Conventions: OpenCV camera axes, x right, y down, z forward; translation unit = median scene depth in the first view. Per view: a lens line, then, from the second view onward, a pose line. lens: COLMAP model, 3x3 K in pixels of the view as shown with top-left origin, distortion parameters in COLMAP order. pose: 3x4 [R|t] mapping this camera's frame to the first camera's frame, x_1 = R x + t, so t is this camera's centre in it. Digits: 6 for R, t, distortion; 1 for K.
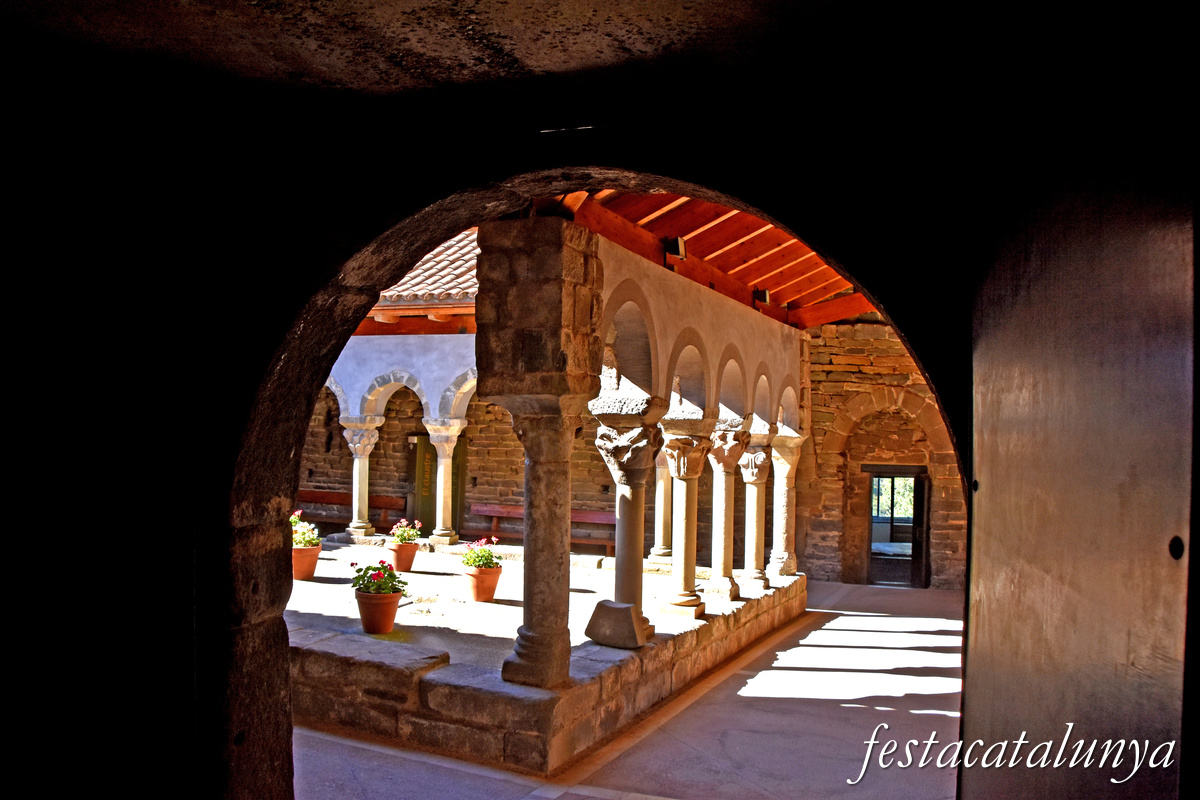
lens RADIAL K [[931.7, 0, 598.7], [0, 931.7, 402.1], [0, 0, 1]] dist [-0.165309, 0.104225]
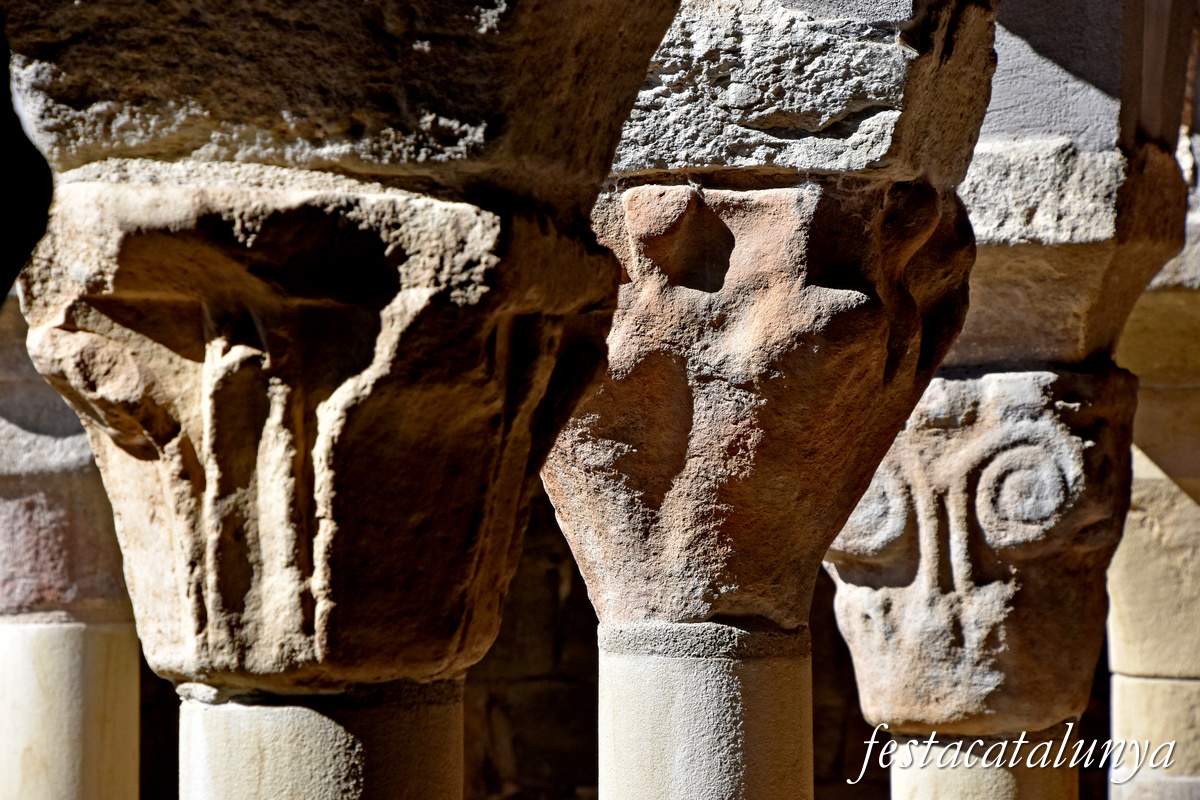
lens RADIAL K [[6174.3, 0, 606.1], [0, 6174.3, 411.5], [0, 0, 1]] dist [2.276063, 0.000000]
pose [[0.987849, -0.020786, 0.154019, 0.019612], [0.016128, 0.999376, 0.031433, 0.023943], [-0.154576, -0.028567, 0.987568, 0.263068]]
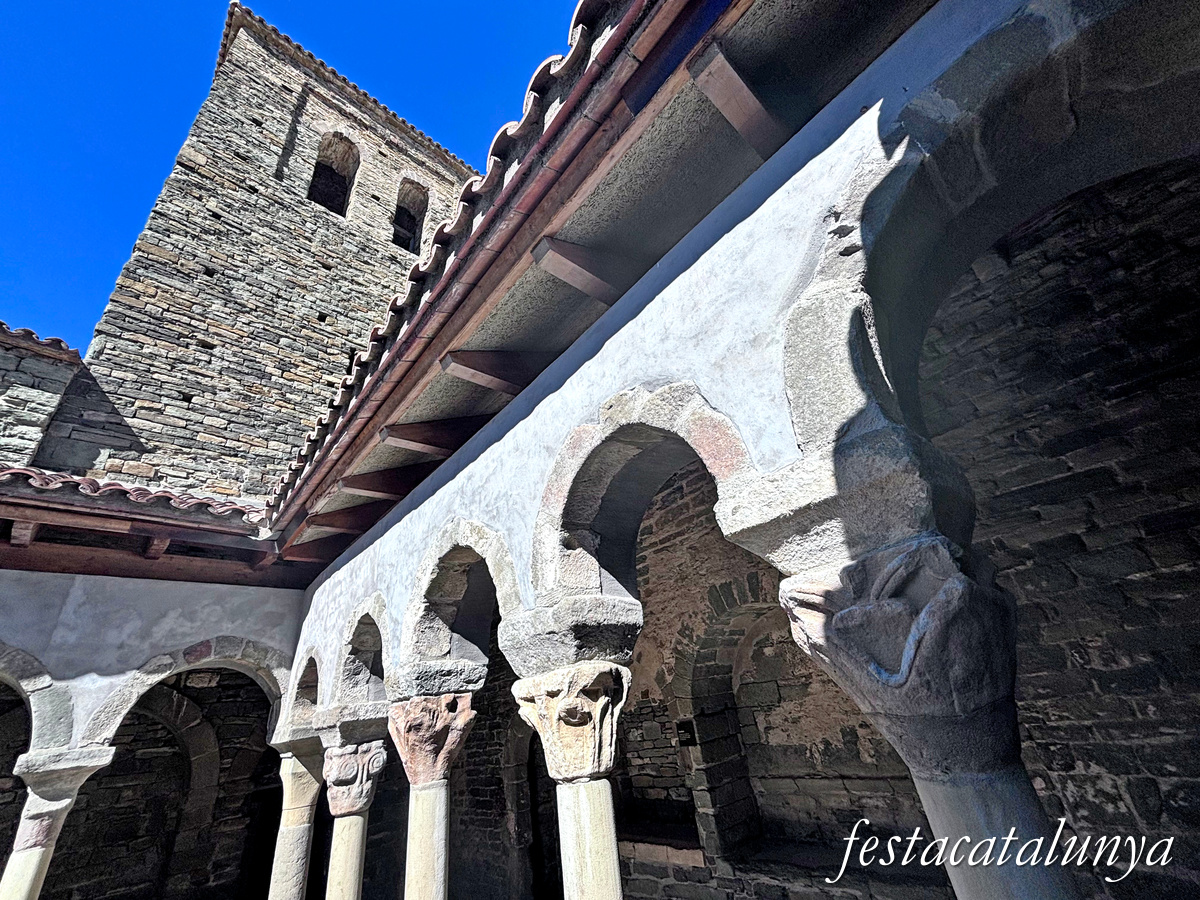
lens RADIAL K [[481.6, 0, 599.6], [0, 481.6, 448.6], [0, 0, 1]] dist [0.000385, -0.000300]
pose [[0.431218, 0.368819, 0.823422, -0.088361], [0.115139, 0.882677, -0.455658, 0.030470], [-0.894871, 0.291296, 0.338161, 0.532324]]
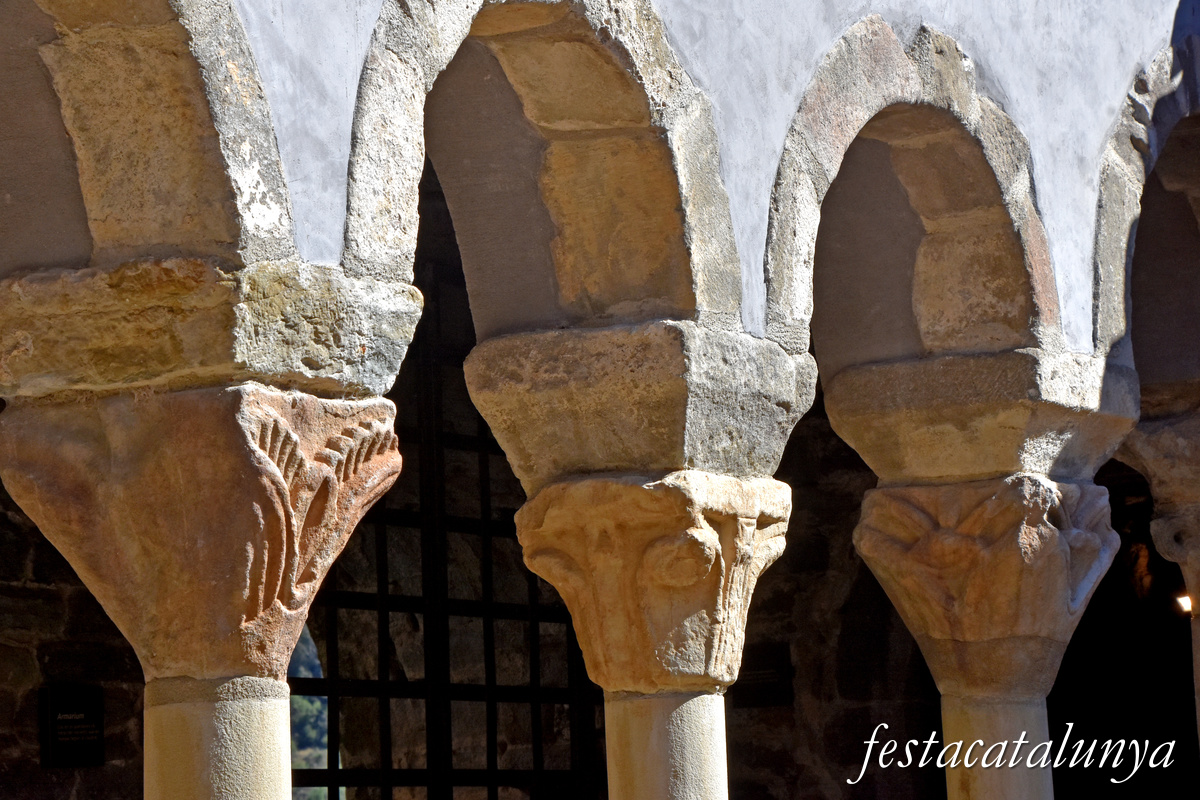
lens RADIAL K [[3750.7, 0, 608.1], [0, 3750.7, 426.0], [0, 0, 1]] dist [1.256492, 0.000000]
pose [[-0.990172, 0.037084, 0.134850, -0.003542], [0.019499, 0.991393, -0.129461, 0.079408], [-0.138490, -0.125559, -0.982372, 1.102491]]
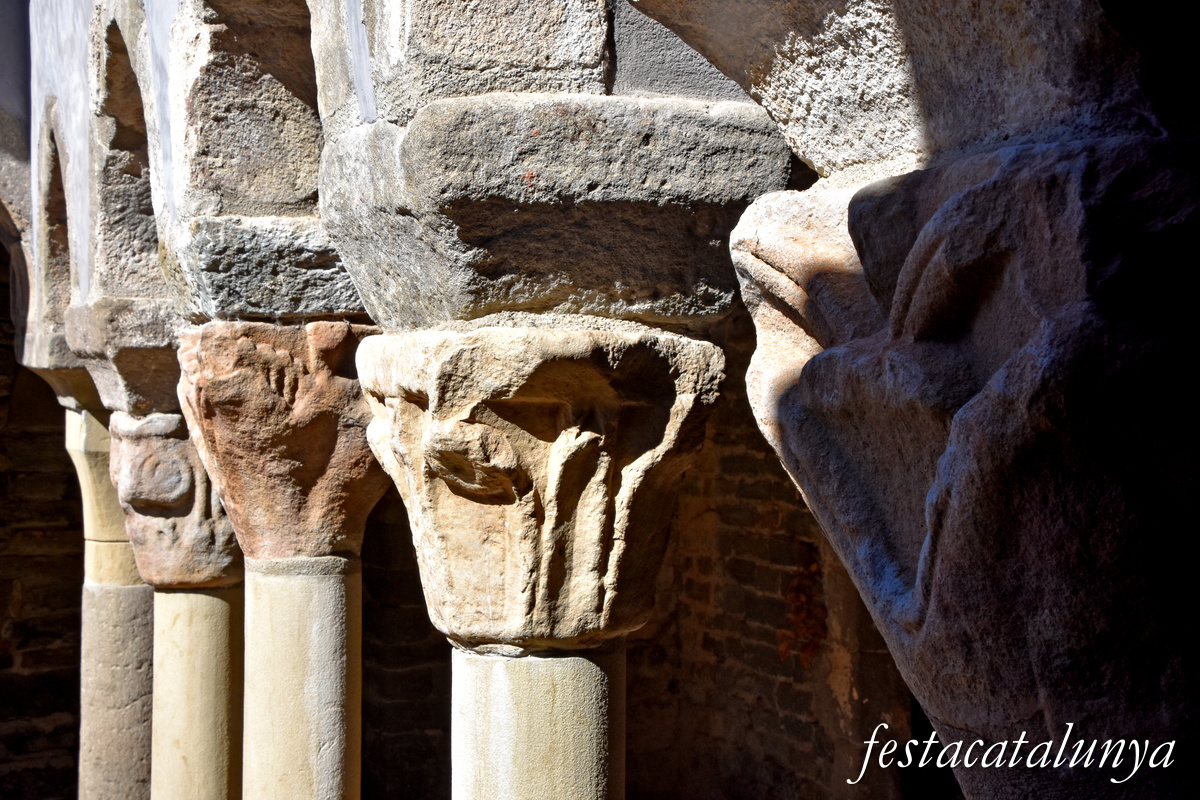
lens RADIAL K [[2047.3, 0, 602.0], [0, 2047.3, 398.8], [0, 0, 1]] dist [0.357869, 0.000000]
pose [[0.733050, -0.027817, 0.679606, -0.064101], [-0.000451, 0.999143, 0.041383, 0.020760], [-0.680175, -0.030642, 0.732409, 0.470899]]
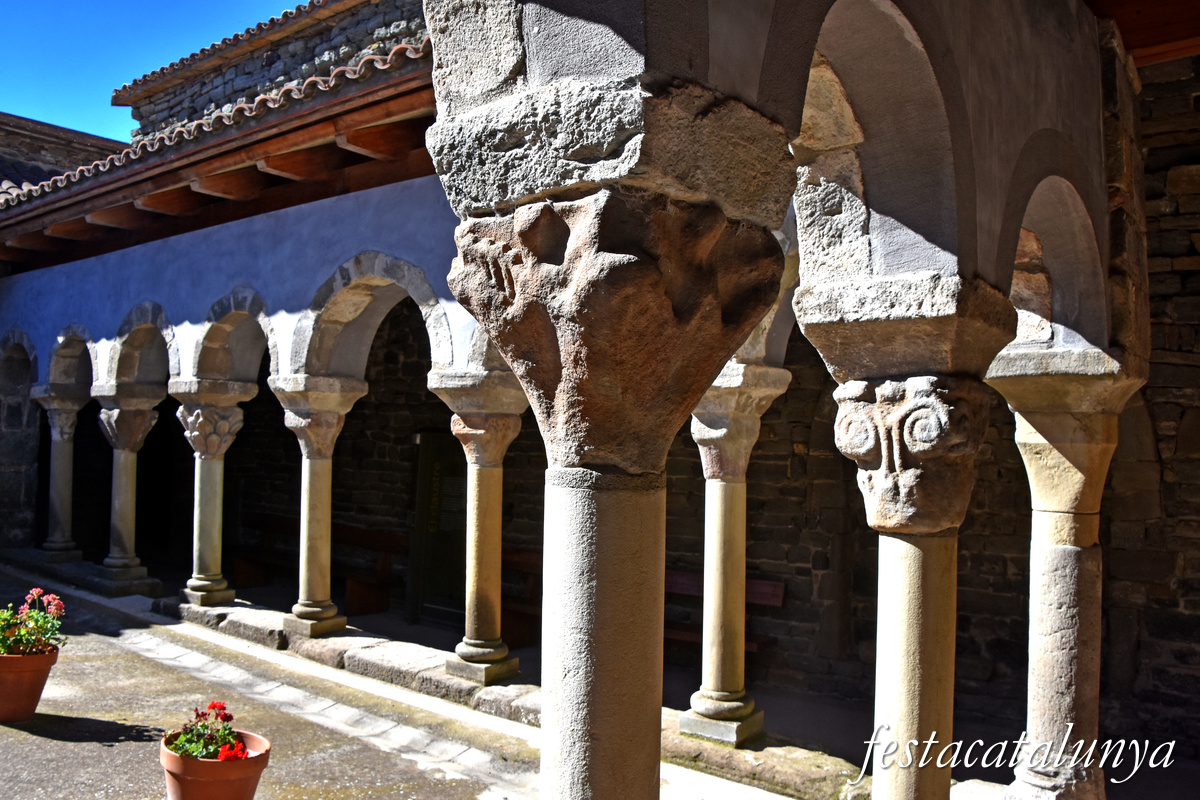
lens RADIAL K [[931.7, 0, 604.6], [0, 931.7, 410.3], [0, 0, 1]] dist [-0.165309, 0.104225]
pose [[0.950650, -0.010681, -0.310082, 0.131231], [0.002242, 0.999618, -0.027557, 0.048930], [0.310258, 0.025502, 0.950310, 0.589012]]
